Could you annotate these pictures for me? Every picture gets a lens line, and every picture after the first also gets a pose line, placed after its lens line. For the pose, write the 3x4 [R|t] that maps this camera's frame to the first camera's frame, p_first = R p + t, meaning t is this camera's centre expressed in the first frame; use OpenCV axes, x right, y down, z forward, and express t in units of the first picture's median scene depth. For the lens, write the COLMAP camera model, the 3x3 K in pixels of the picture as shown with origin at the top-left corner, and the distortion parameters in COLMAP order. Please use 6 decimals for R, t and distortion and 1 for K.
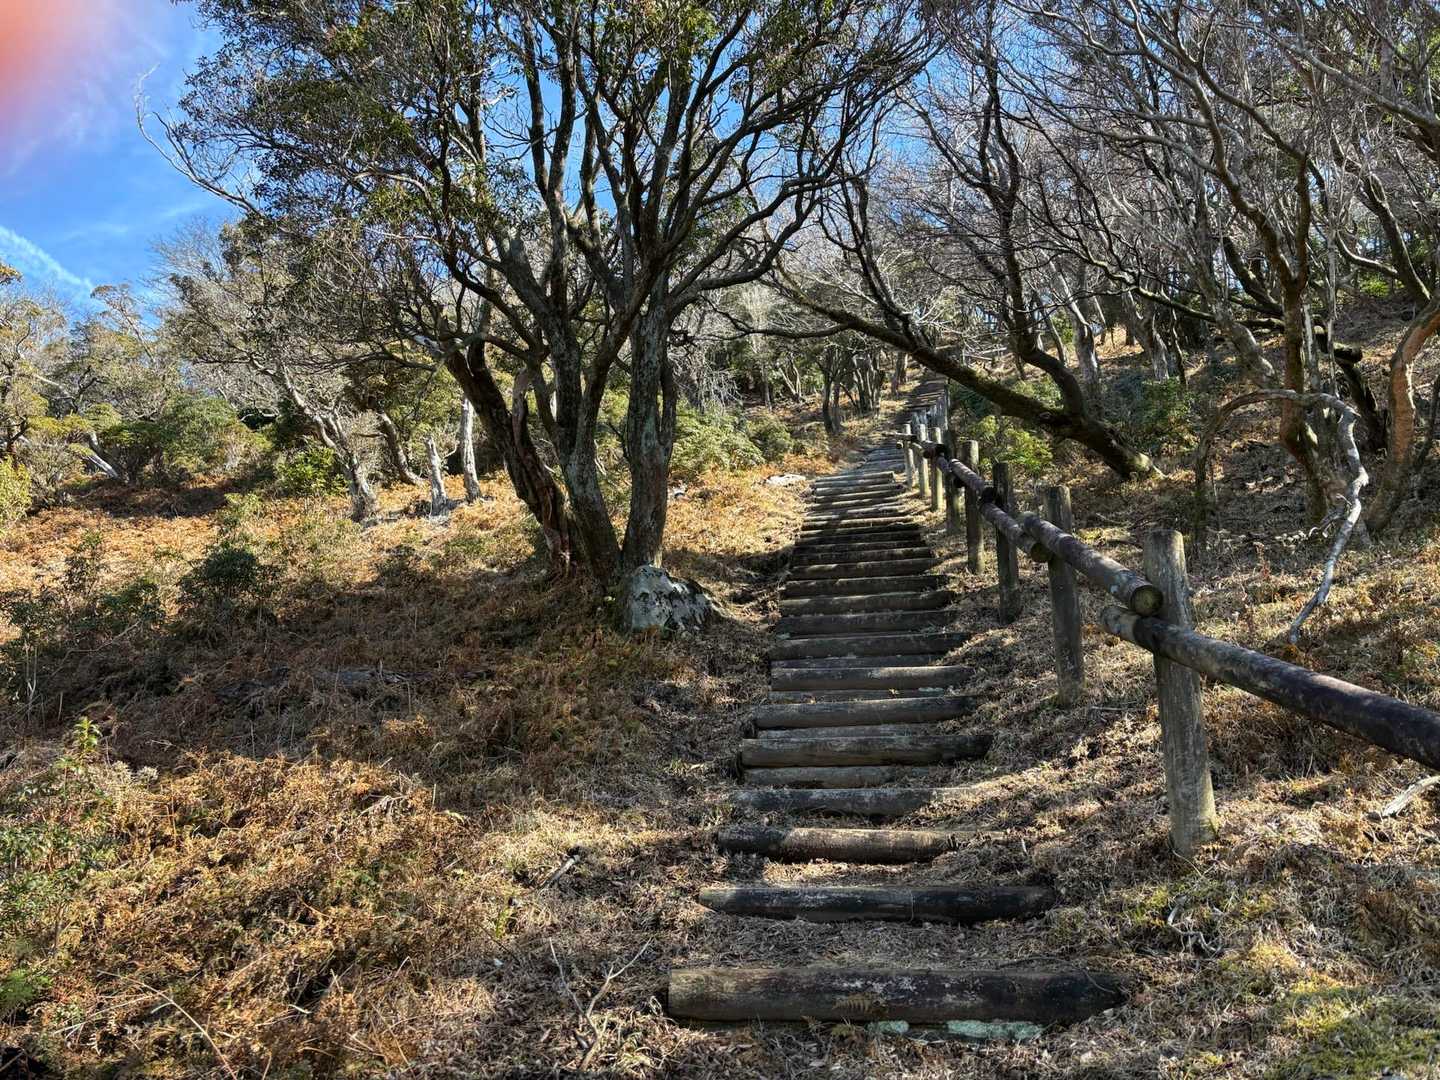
lens RADIAL K [[1257.0, 0, 720.0], [0, 1257.0, 540.0], [0, 0, 1]] dist [0.012234, -0.004424]
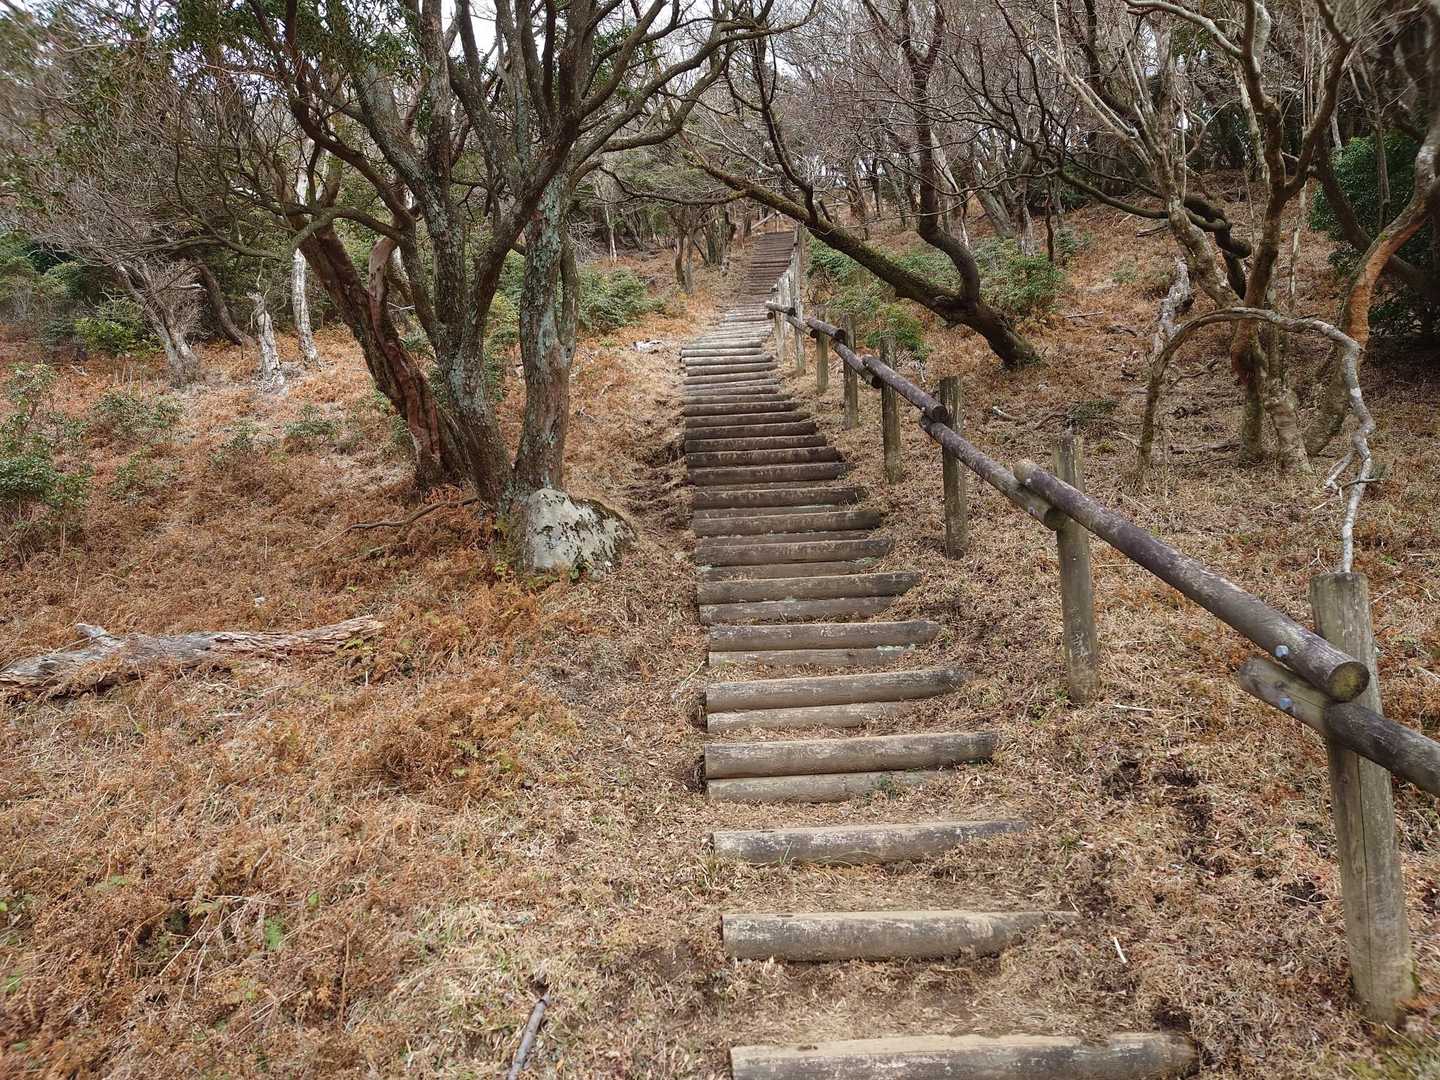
lens RADIAL K [[1093.6, 0, 720.0], [0, 1093.6, 540.0], [0, 0, 1]] dist [-0.011579, -0.001459]
pose [[0.983561, -0.010672, 0.180262, -0.065308], [-0.019738, 0.985918, 0.166063, -0.060559], [-0.179496, -0.166891, 0.969499, 0.214098]]
